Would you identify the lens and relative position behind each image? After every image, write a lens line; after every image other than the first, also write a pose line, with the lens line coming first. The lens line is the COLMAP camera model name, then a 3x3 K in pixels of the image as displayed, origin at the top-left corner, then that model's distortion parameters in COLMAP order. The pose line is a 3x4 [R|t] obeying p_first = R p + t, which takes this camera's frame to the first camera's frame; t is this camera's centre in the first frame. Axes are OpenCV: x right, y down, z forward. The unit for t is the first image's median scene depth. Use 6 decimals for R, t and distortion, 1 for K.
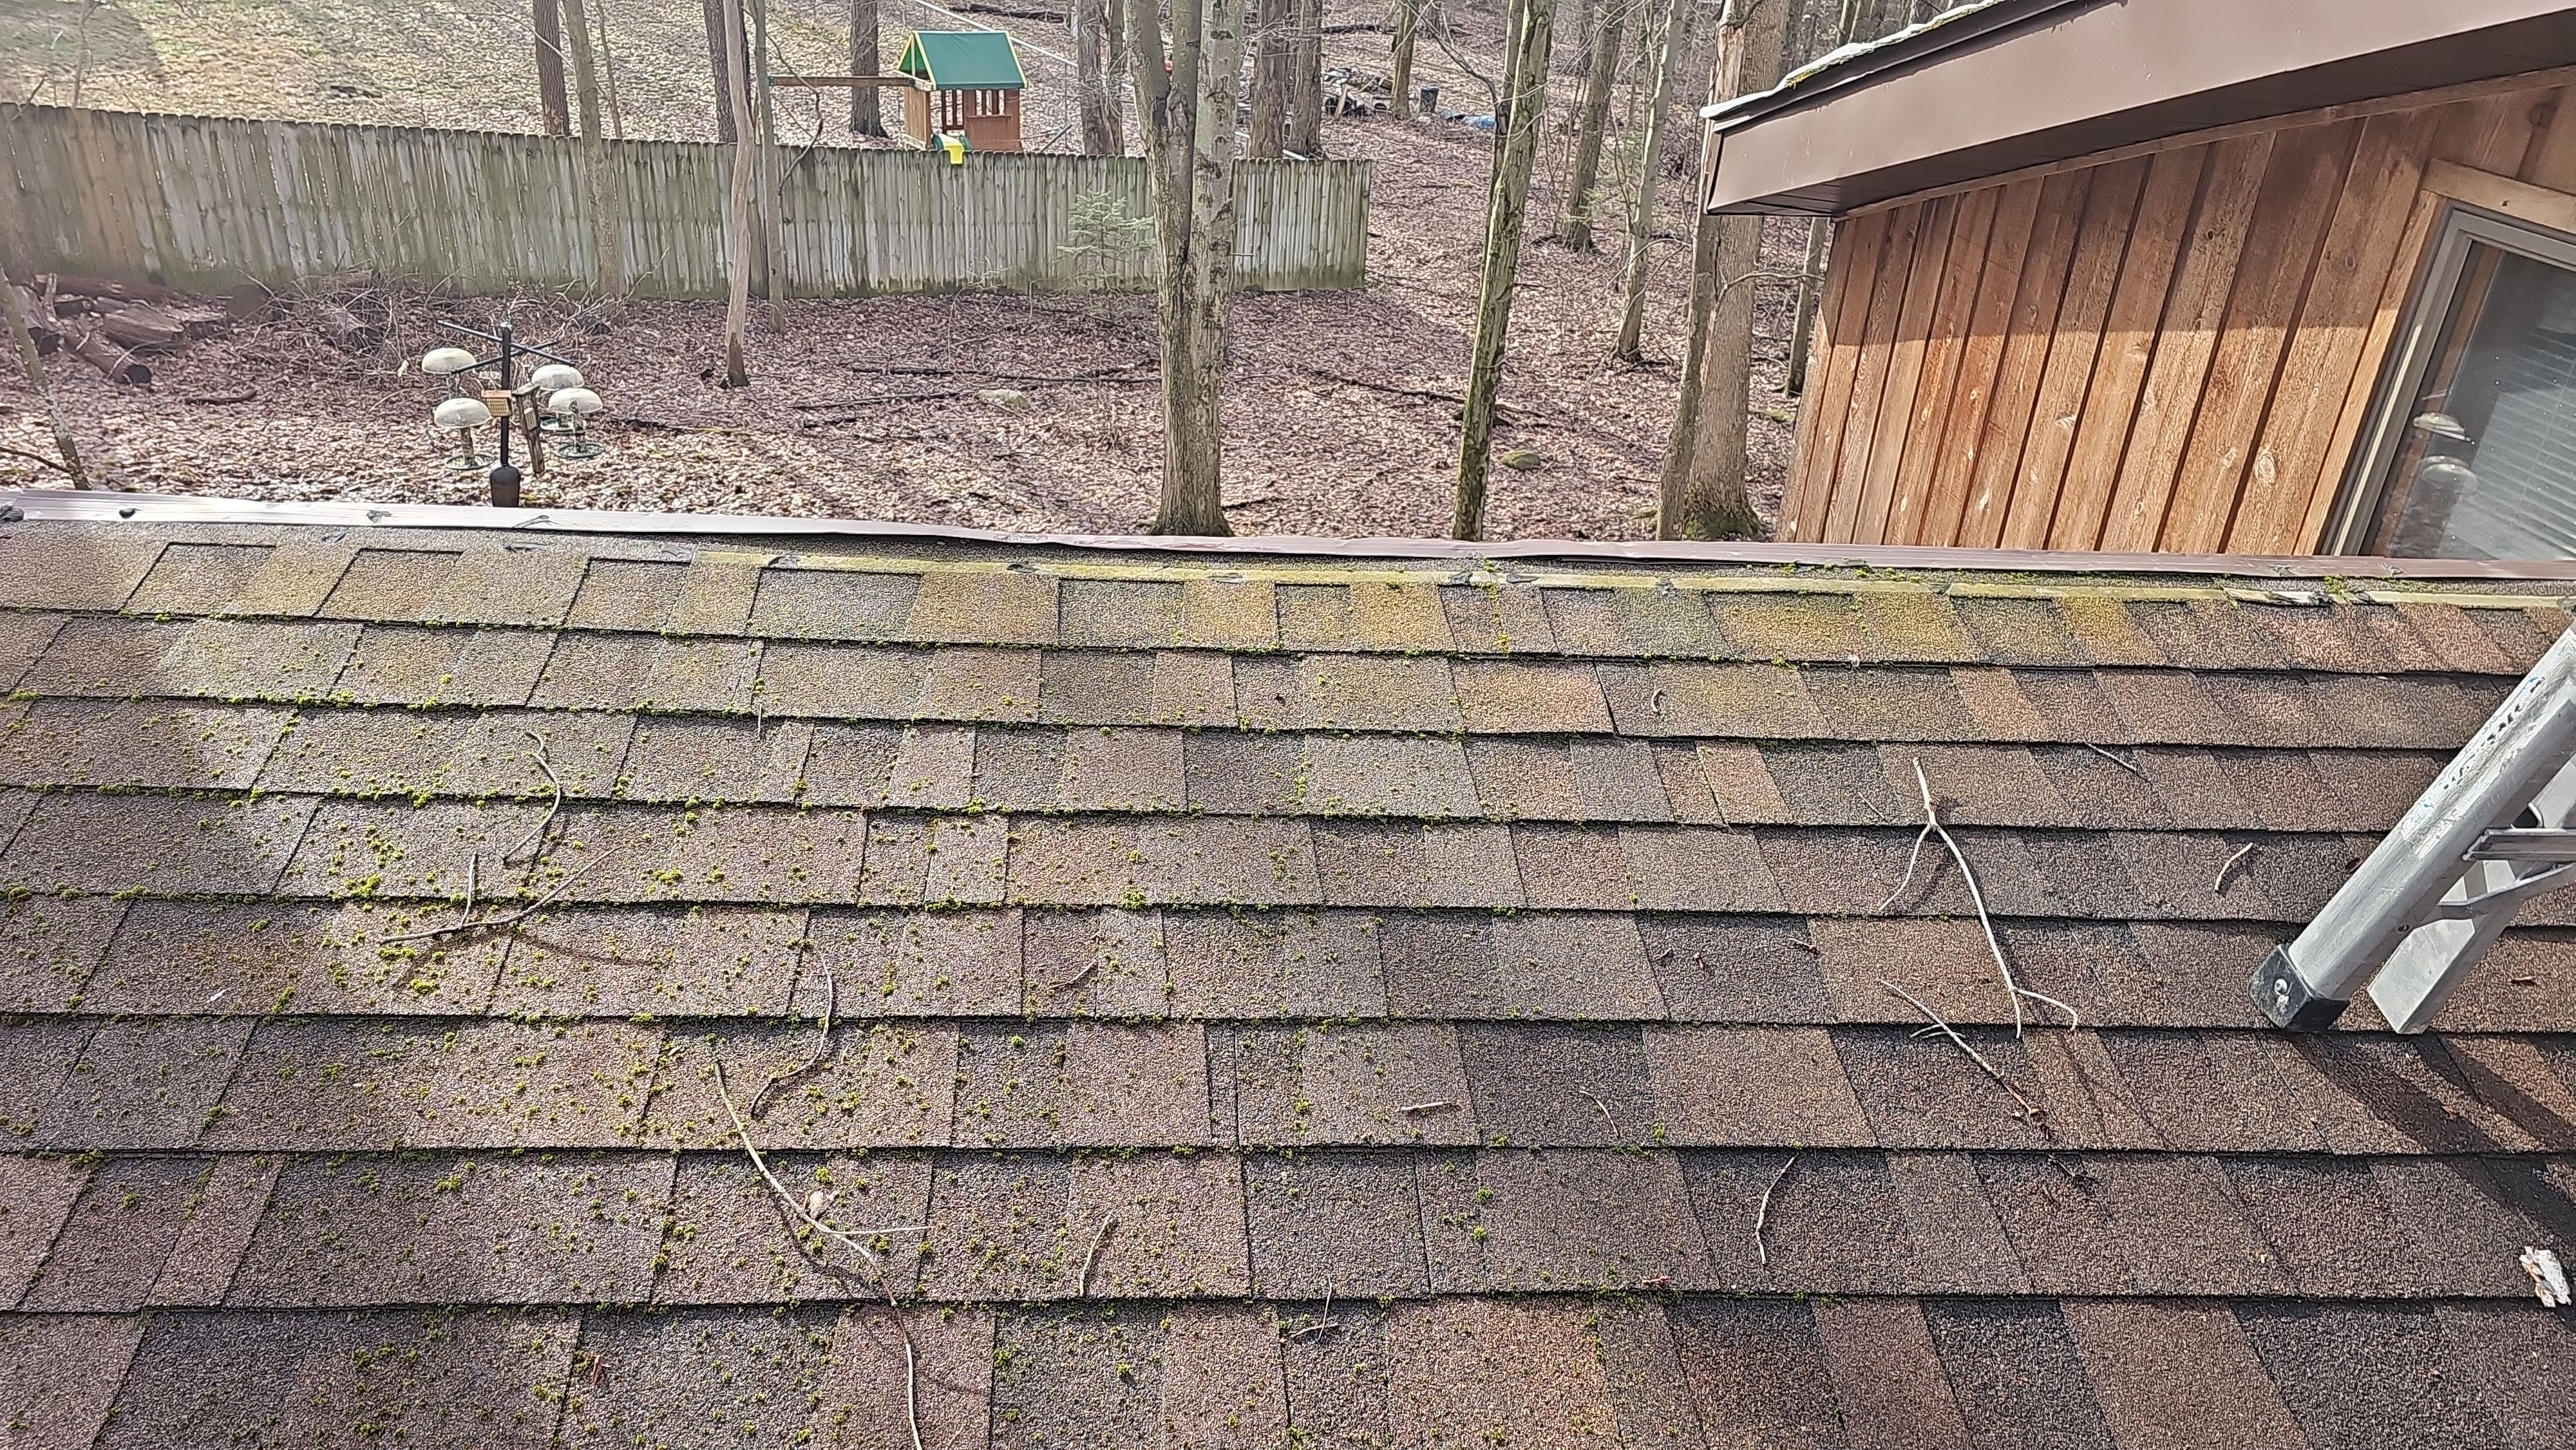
lens RADIAL K [[1728.4, 0, 1254.9], [0, 1728.4, 758.6], [0, 0, 1]] dist [0.063046, -0.062567]
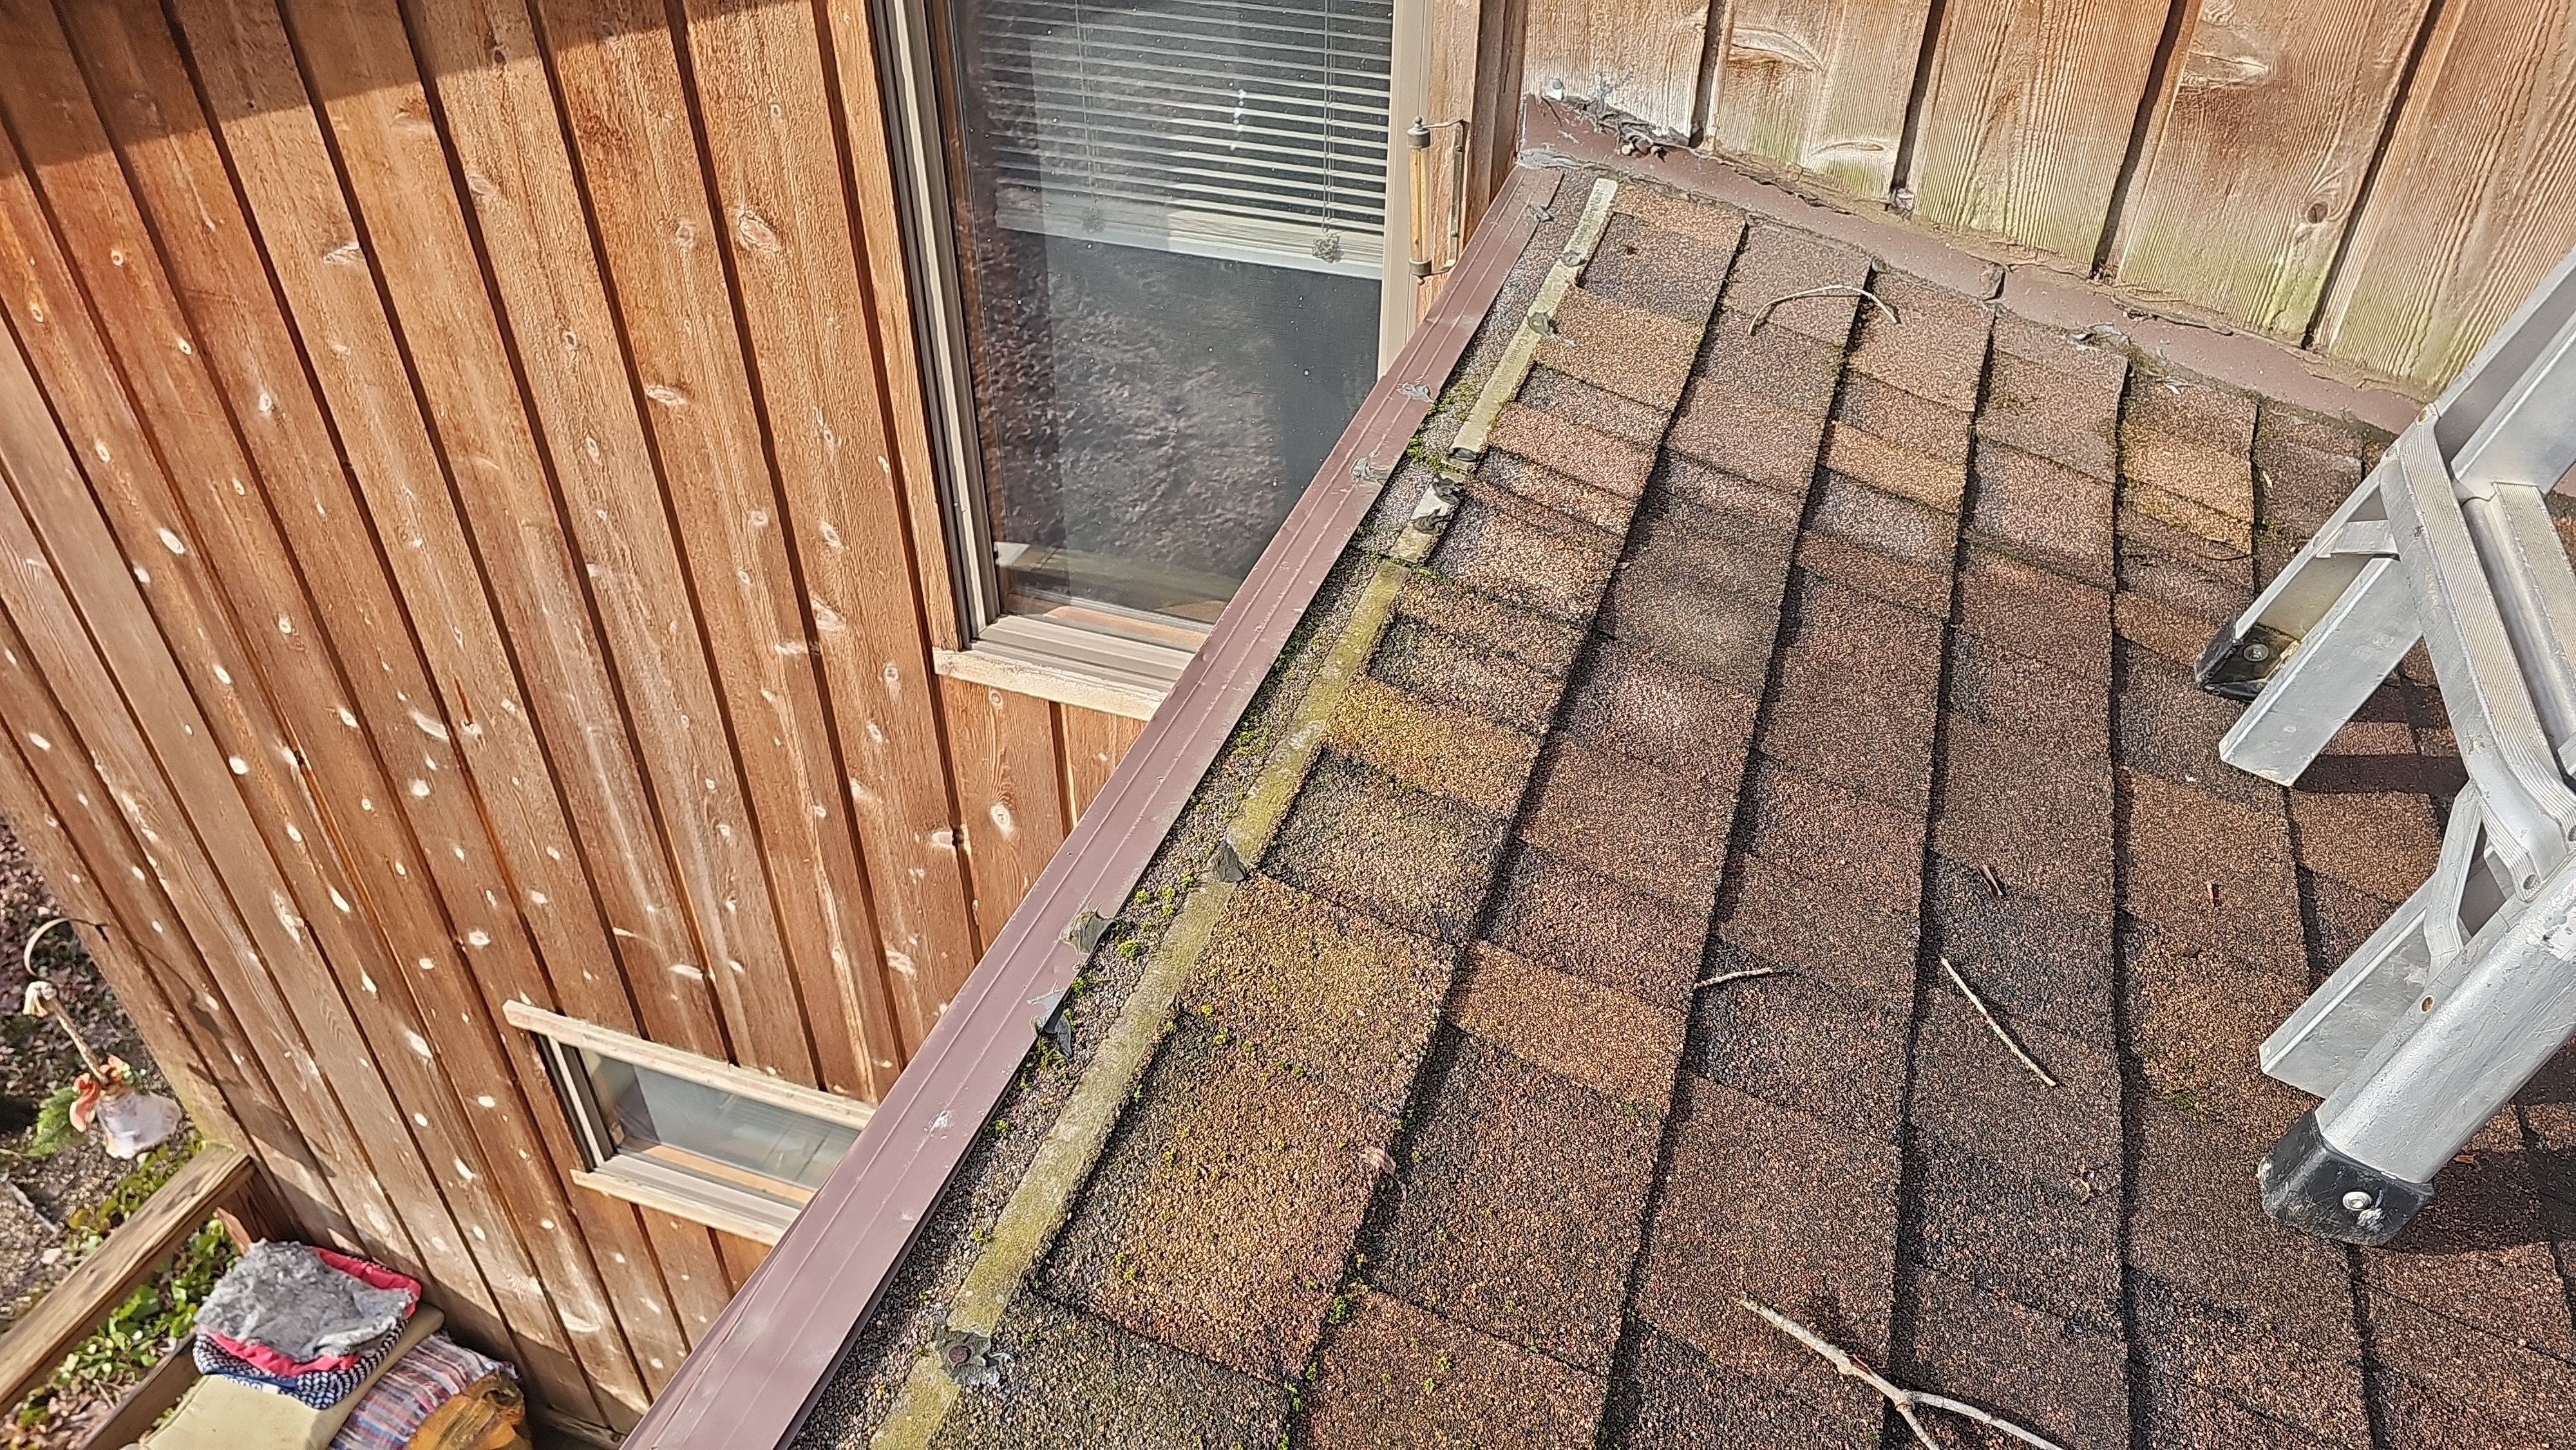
lens RADIAL K [[1728.4, 0, 1254.9], [0, 1728.4, 758.6], [0, 0, 1]] dist [0.063046, -0.062567]
pose [[0.385581, -0.614244, 0.688500, 0.053972], [0.444299, 0.777595, 0.444909, -0.222659], [-0.808657, 0.134352, 0.572734, 0.476196]]
